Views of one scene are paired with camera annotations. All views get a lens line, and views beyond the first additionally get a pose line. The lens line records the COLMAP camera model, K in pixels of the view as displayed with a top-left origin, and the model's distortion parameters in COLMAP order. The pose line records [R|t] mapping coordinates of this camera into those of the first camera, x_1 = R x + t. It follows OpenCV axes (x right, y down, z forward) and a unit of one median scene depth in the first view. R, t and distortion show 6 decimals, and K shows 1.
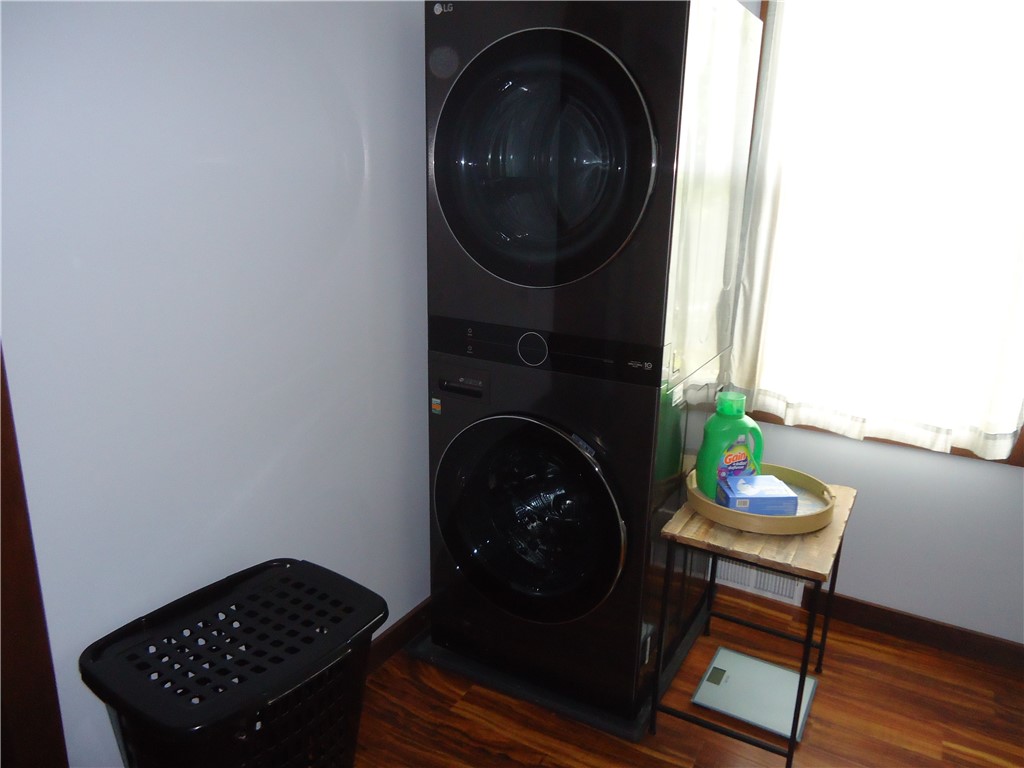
lens RADIAL K [[750.3, 0, 512.0], [0, 750.3, 384.0], [0, 0, 1]] dist [-0.003320, 0.000347]
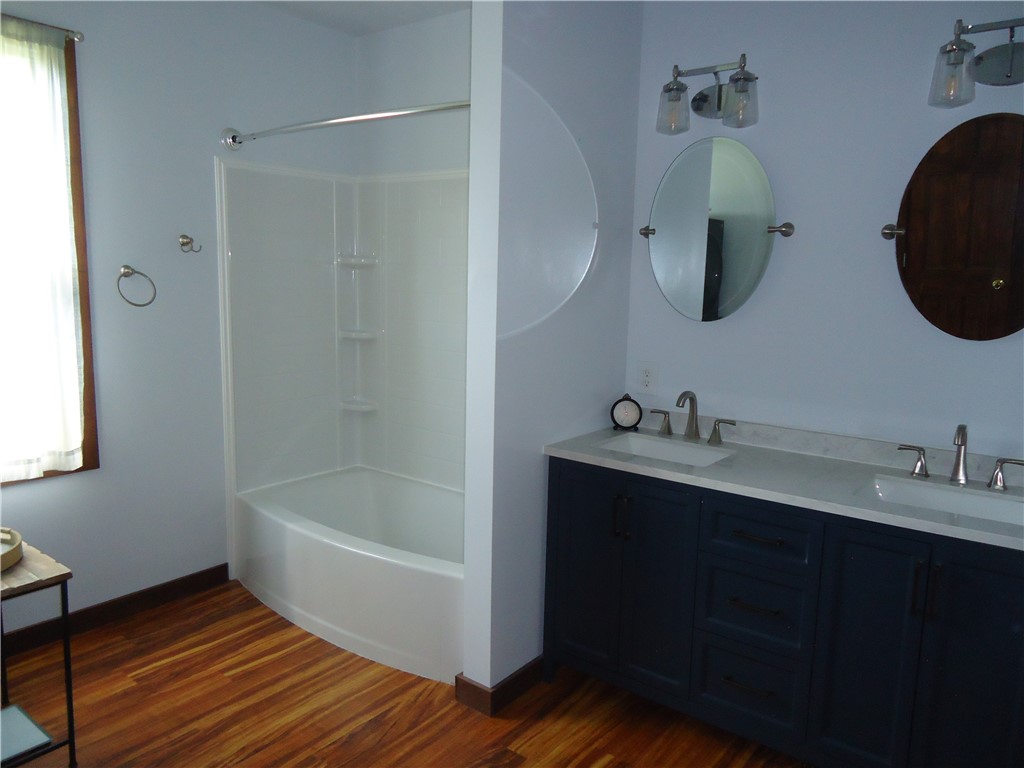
lens RADIAL K [[750.3, 0, 512.0], [0, 750.3, 384.0], [0, 0, 1]] dist [-0.003320, 0.000347]
pose [[0.129441, -0.165776, 0.977631, -0.523143], [0.254310, 0.958499, 0.128861, -0.018726], [-0.958421, 0.231942, 0.166228, -0.001281]]
